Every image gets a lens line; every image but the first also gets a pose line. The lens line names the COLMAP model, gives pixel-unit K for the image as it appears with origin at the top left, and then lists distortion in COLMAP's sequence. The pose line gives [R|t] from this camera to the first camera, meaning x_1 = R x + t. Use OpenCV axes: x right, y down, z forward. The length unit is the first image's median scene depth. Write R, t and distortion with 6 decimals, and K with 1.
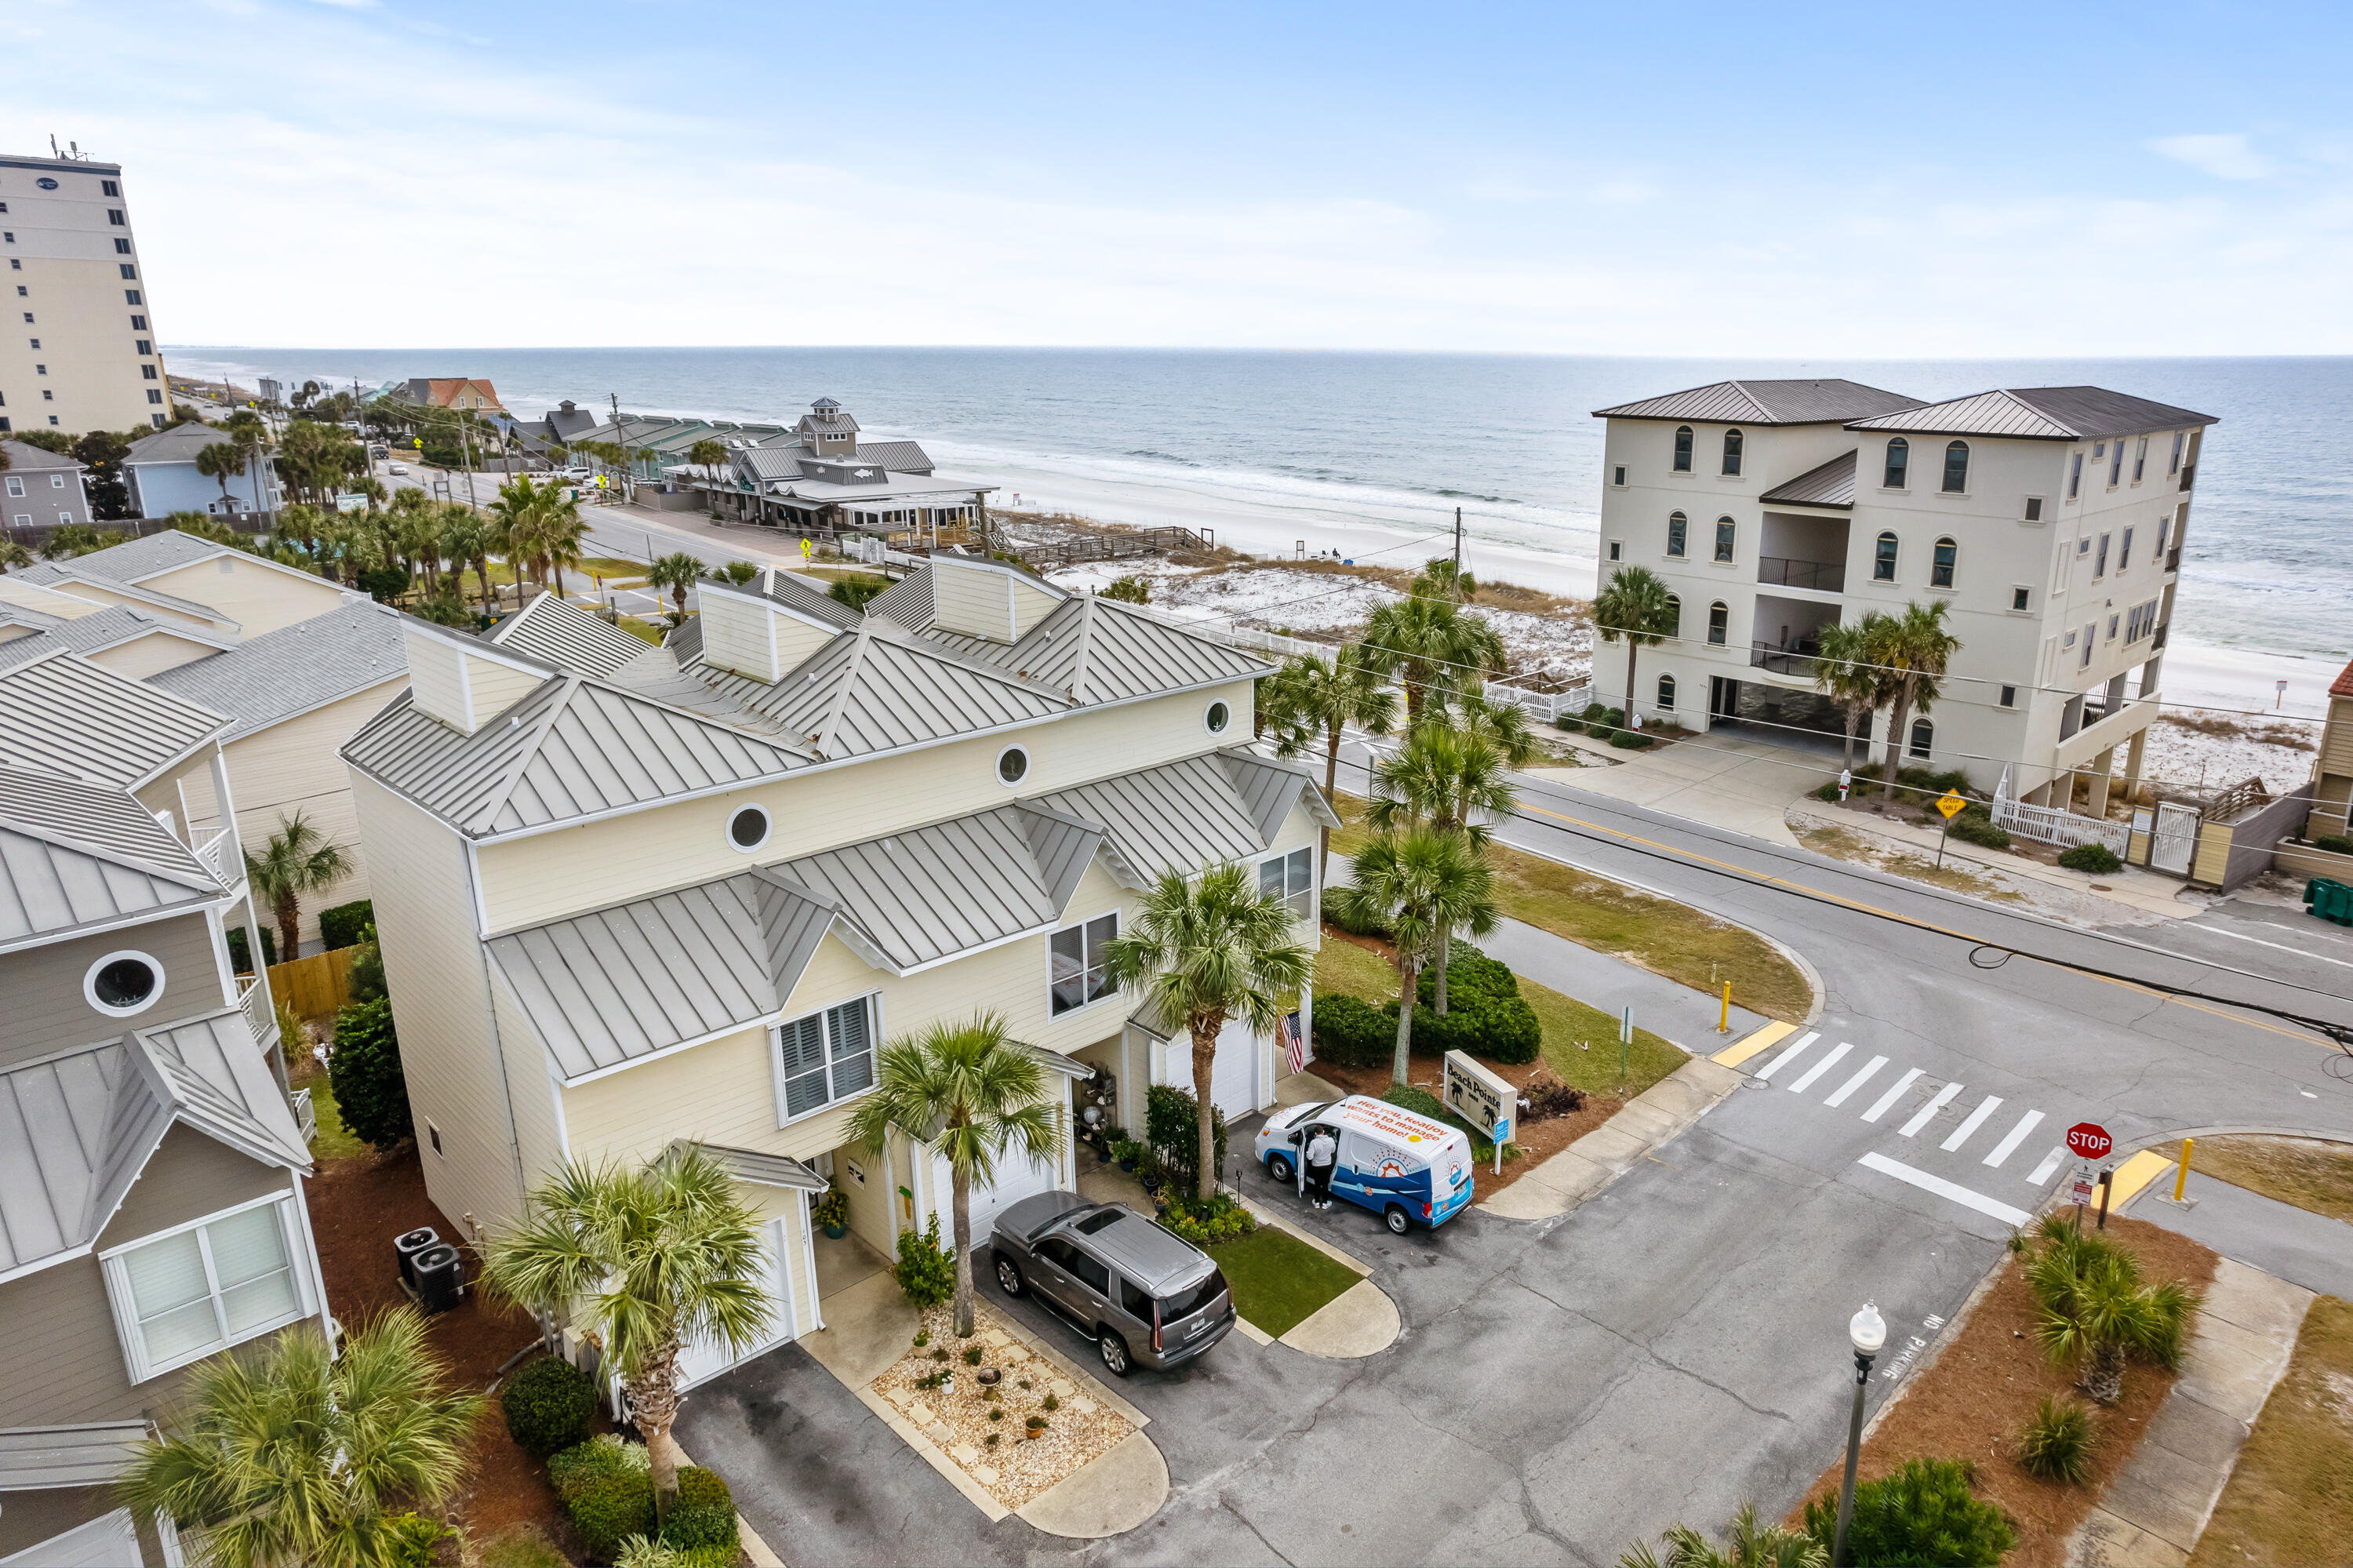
lens RADIAL K [[1534.2, 0, 1216.6], [0, 1534.2, 788.1], [0, 0, 1]] dist [-0.056657, 0.052075]
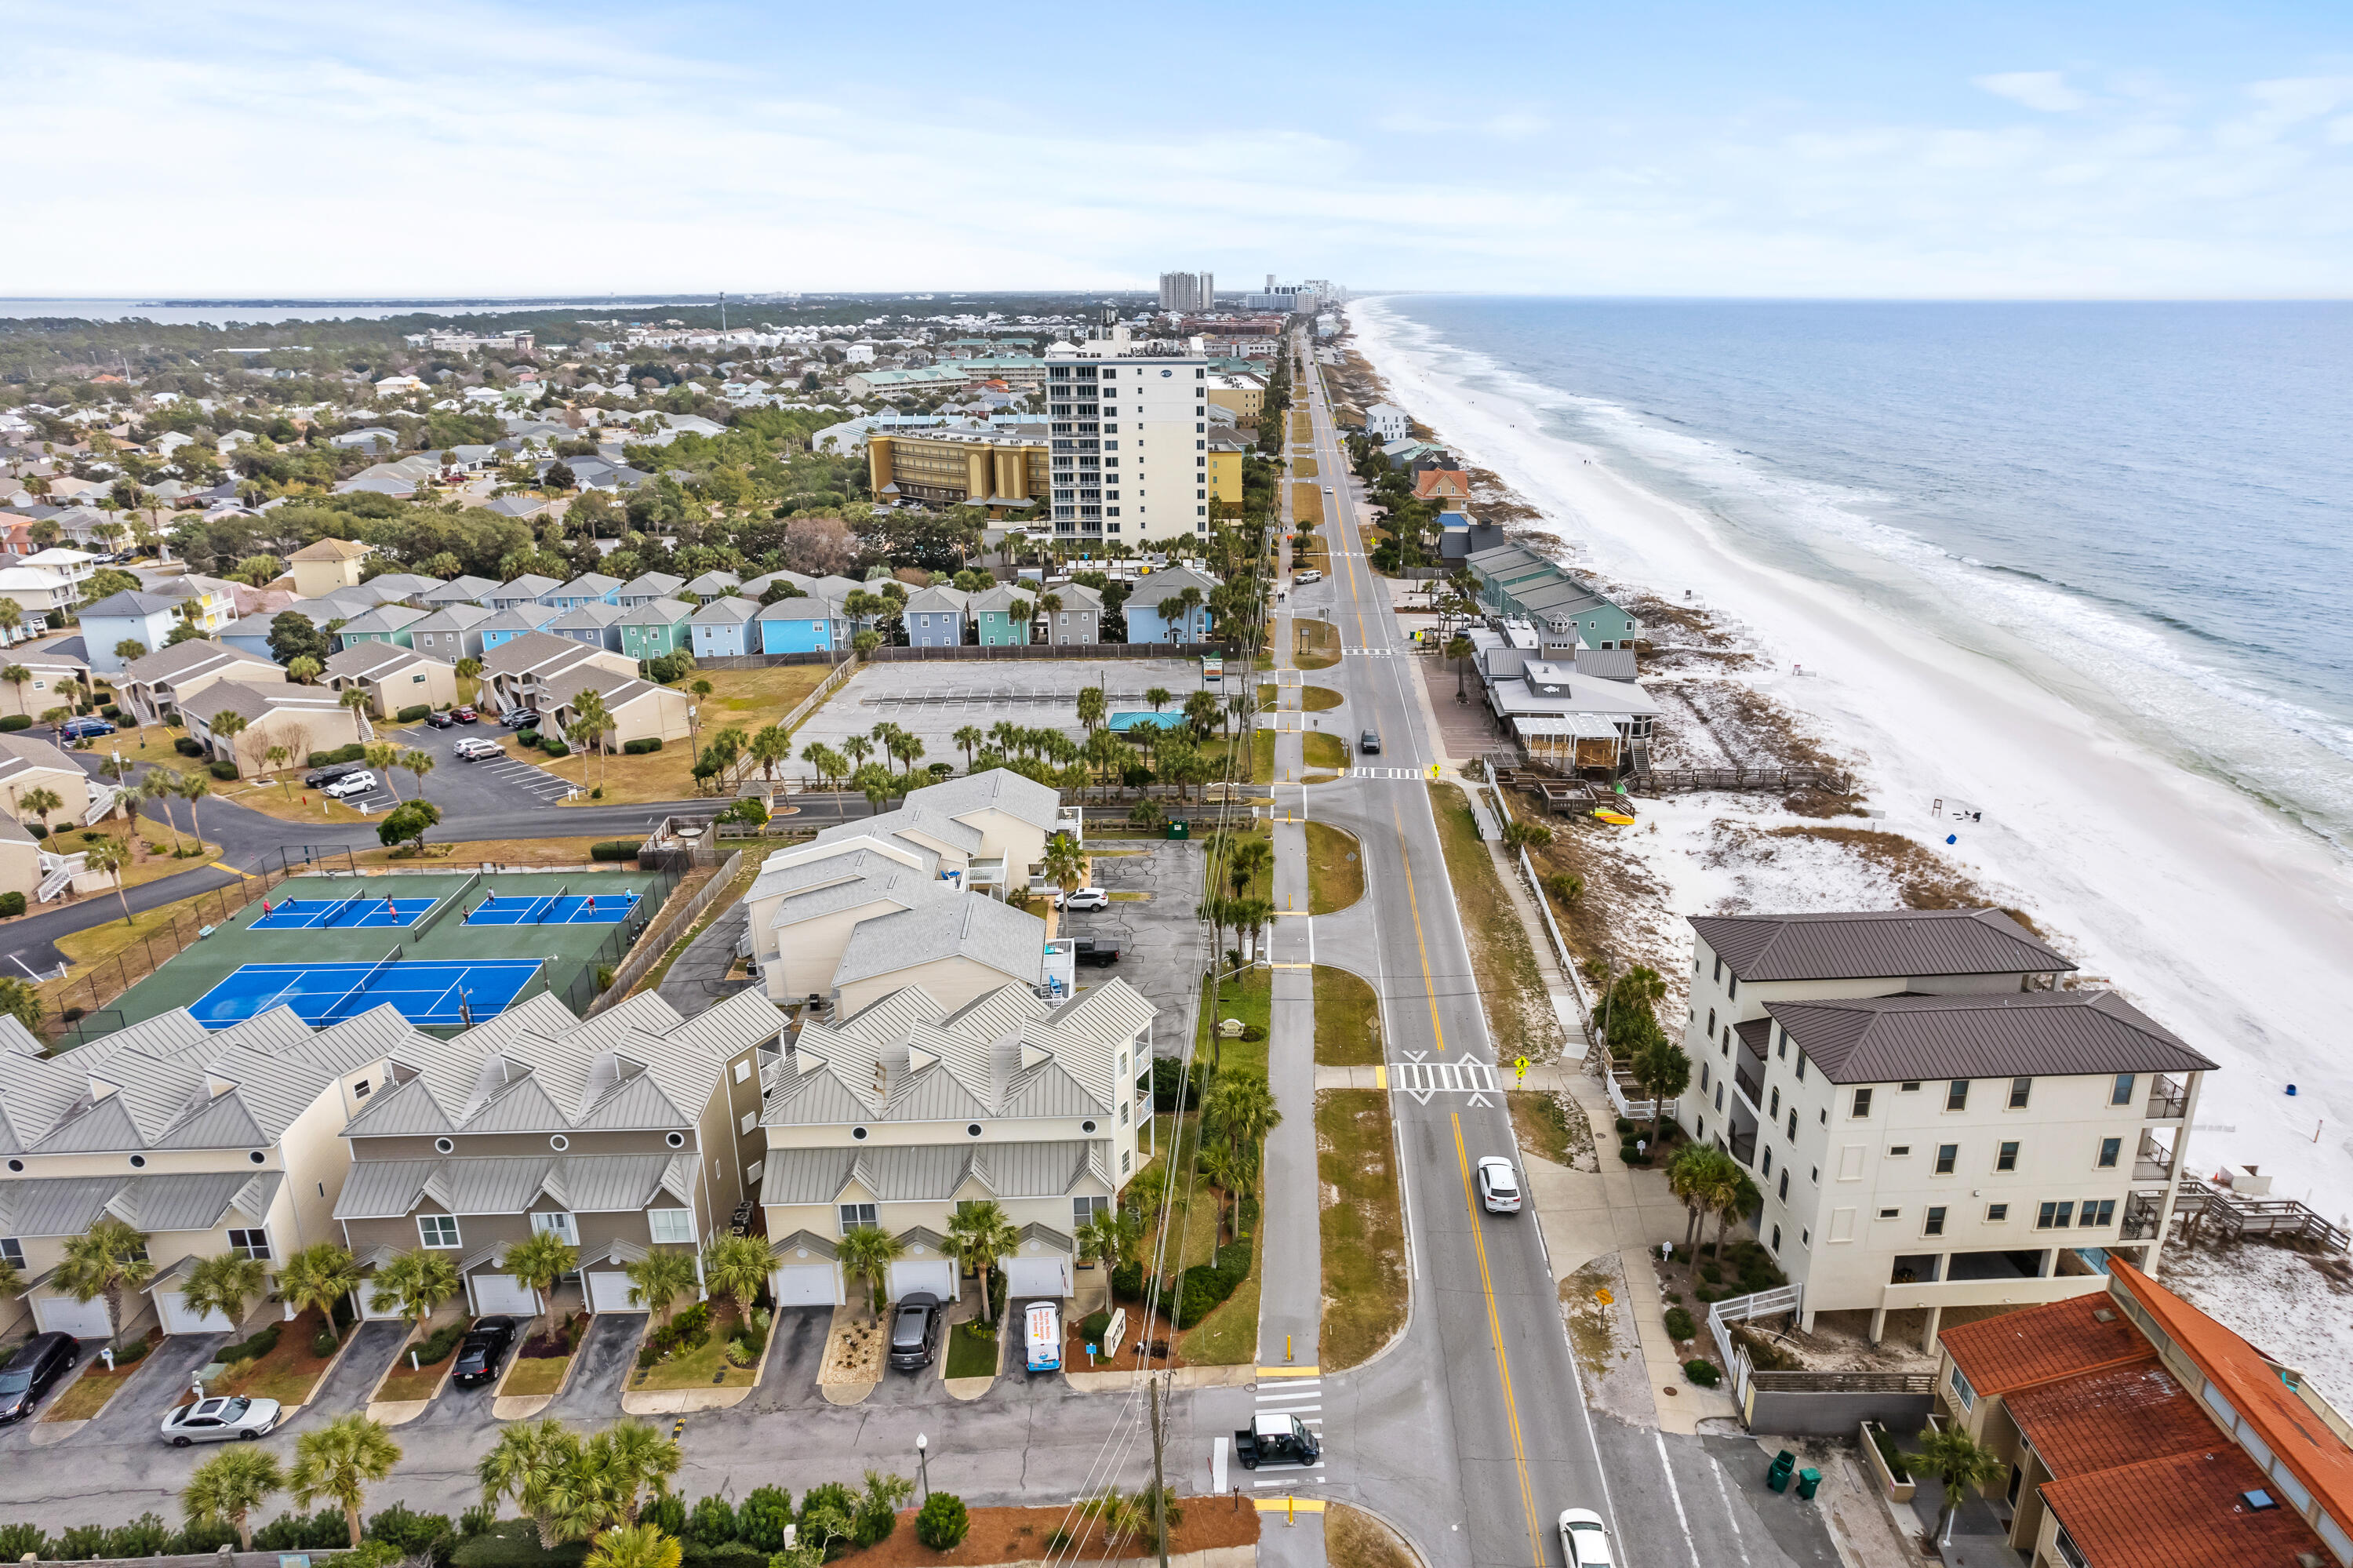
lens RADIAL K [[1504.0, 0, 1191.7], [0, 1504.0, 826.7], [0, 0, 1]] dist [-0.066335, 0.050246]
pose [[0.748394, 0.225586, -0.623712, 1.011023], [-0.186138, 0.974026, 0.128941, -0.574869], [0.636599, 0.019598, 0.770946, -0.444870]]
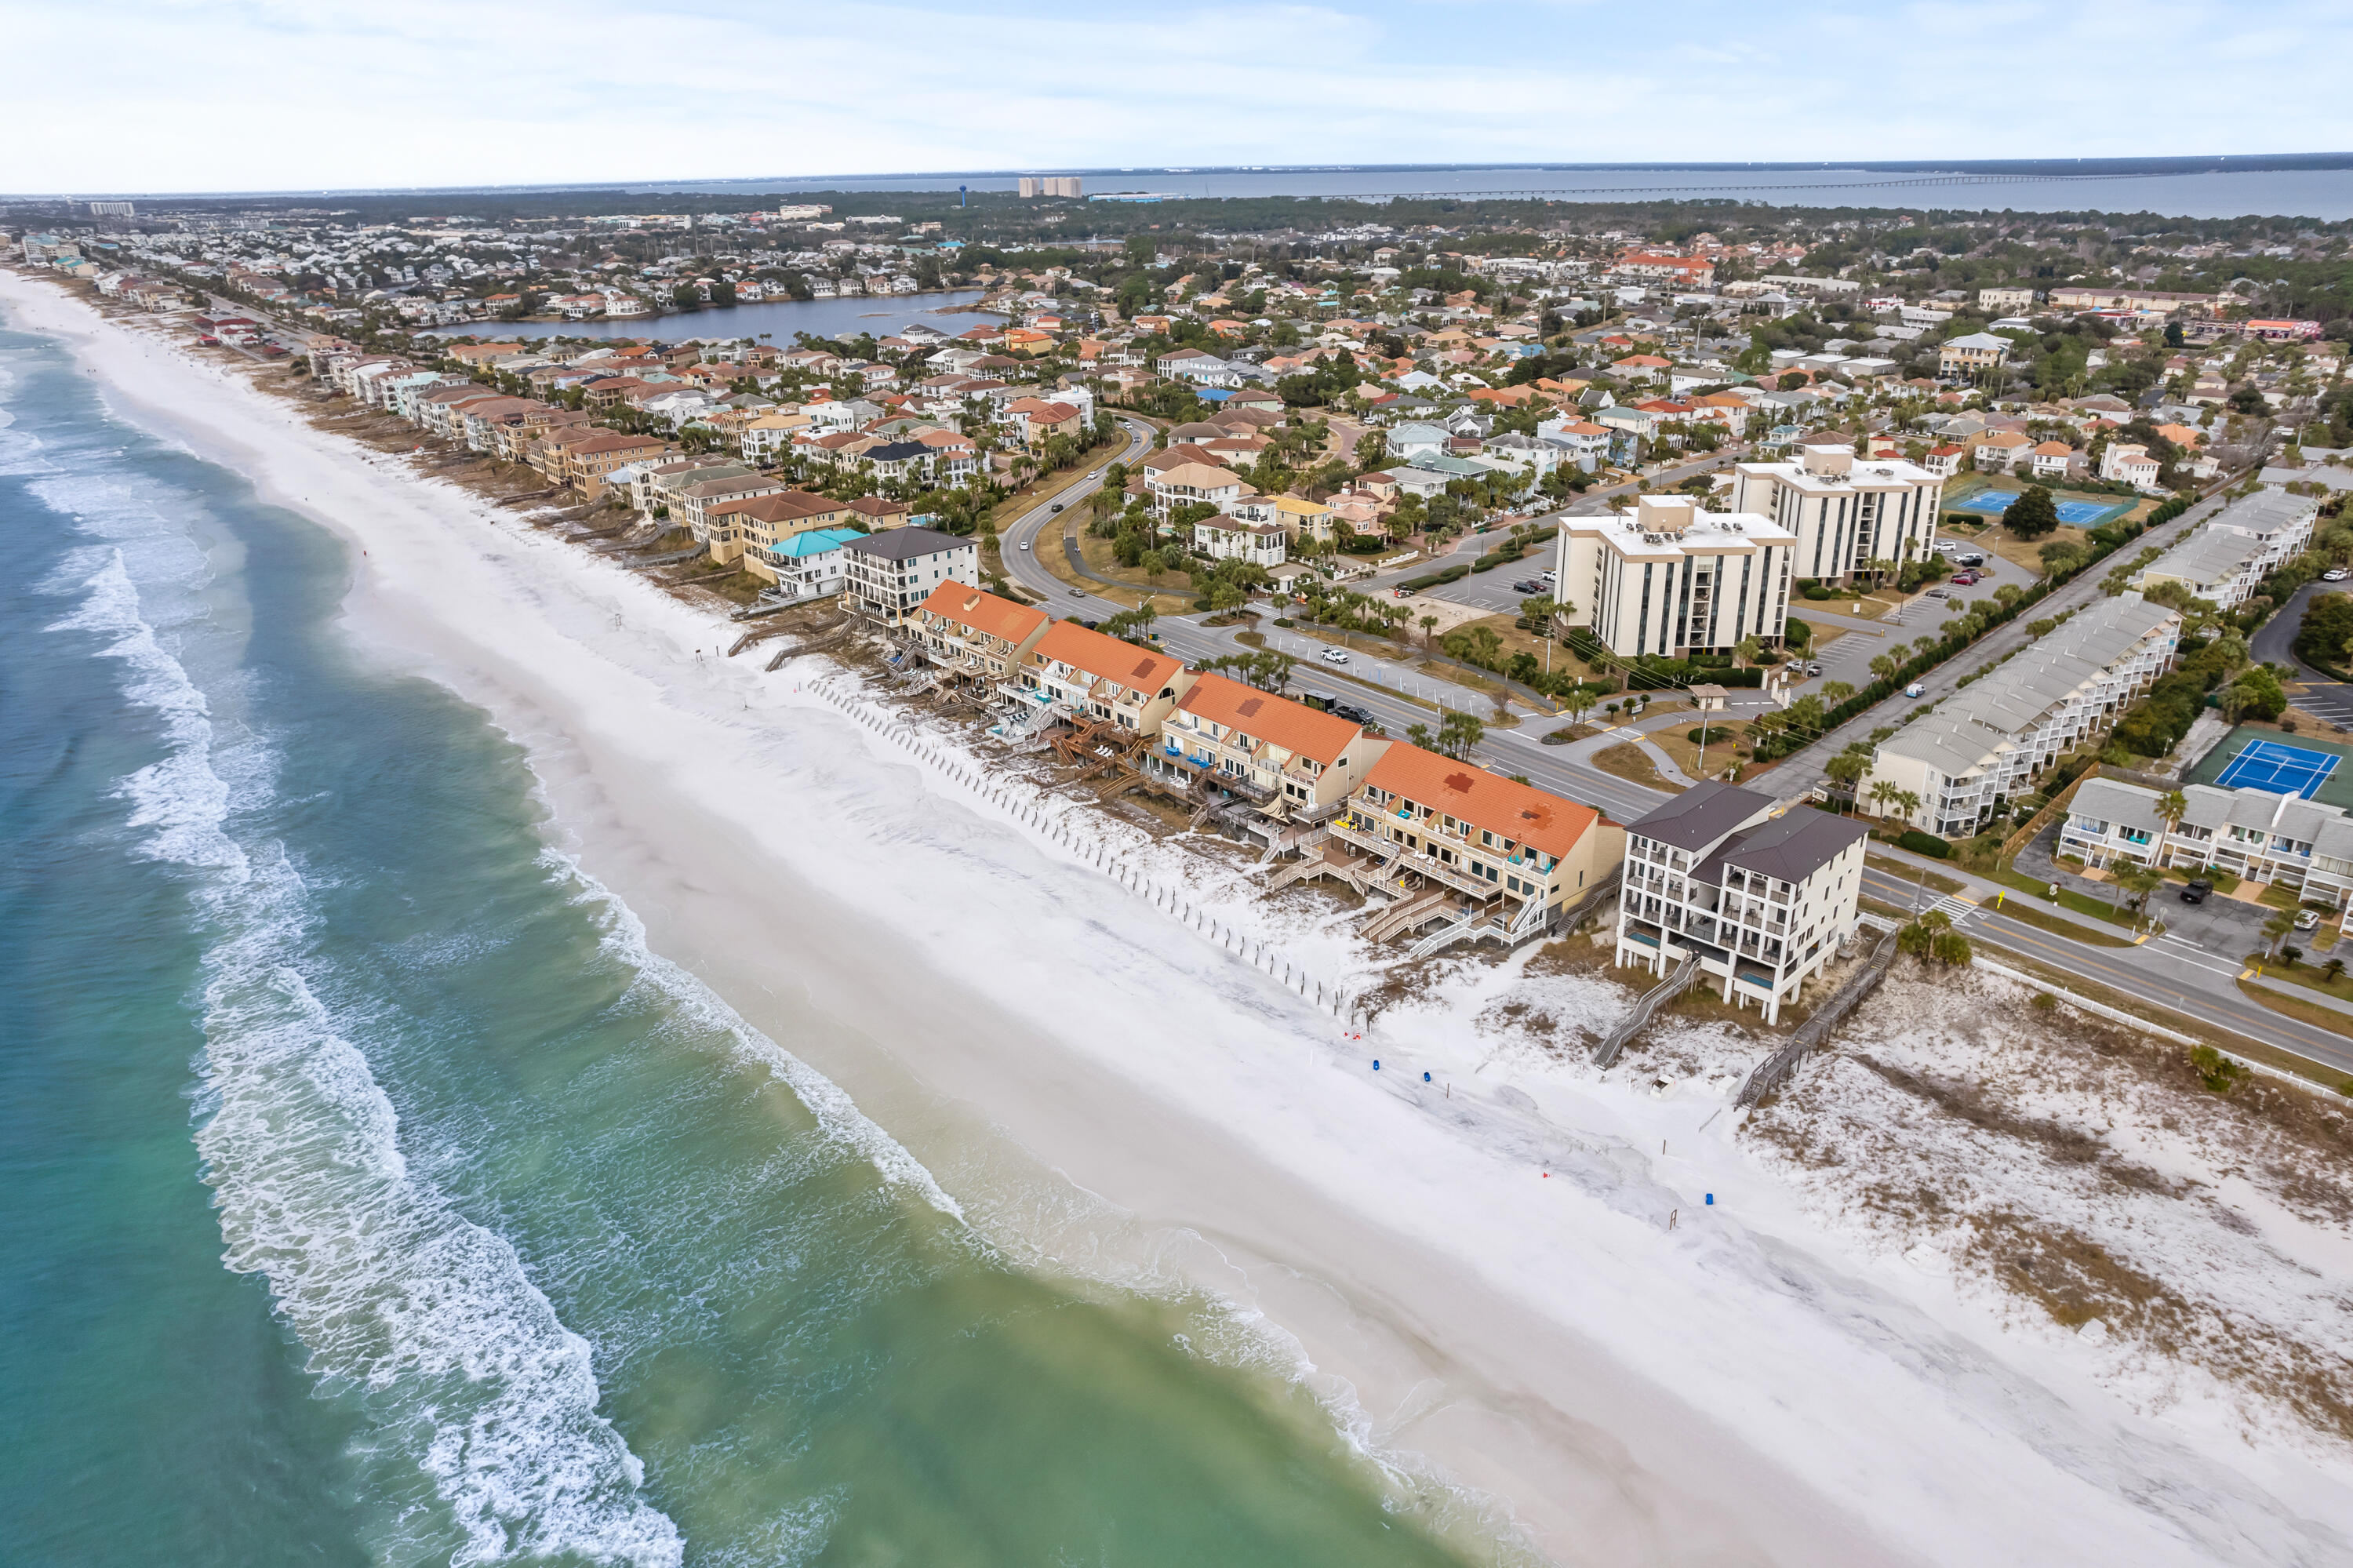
lens RADIAL K [[1488.9, 0, 1176.5], [0, 1488.9, 784.0], [0, 0, 1]] dist [-0.056491, 0.046390]
pose [[-0.999878, 0.015196, 0.003613, 1.949551], [0.014091, 0.777814, 0.628337, -2.592936], [0.006738, 0.628311, -0.777933, 4.006849]]
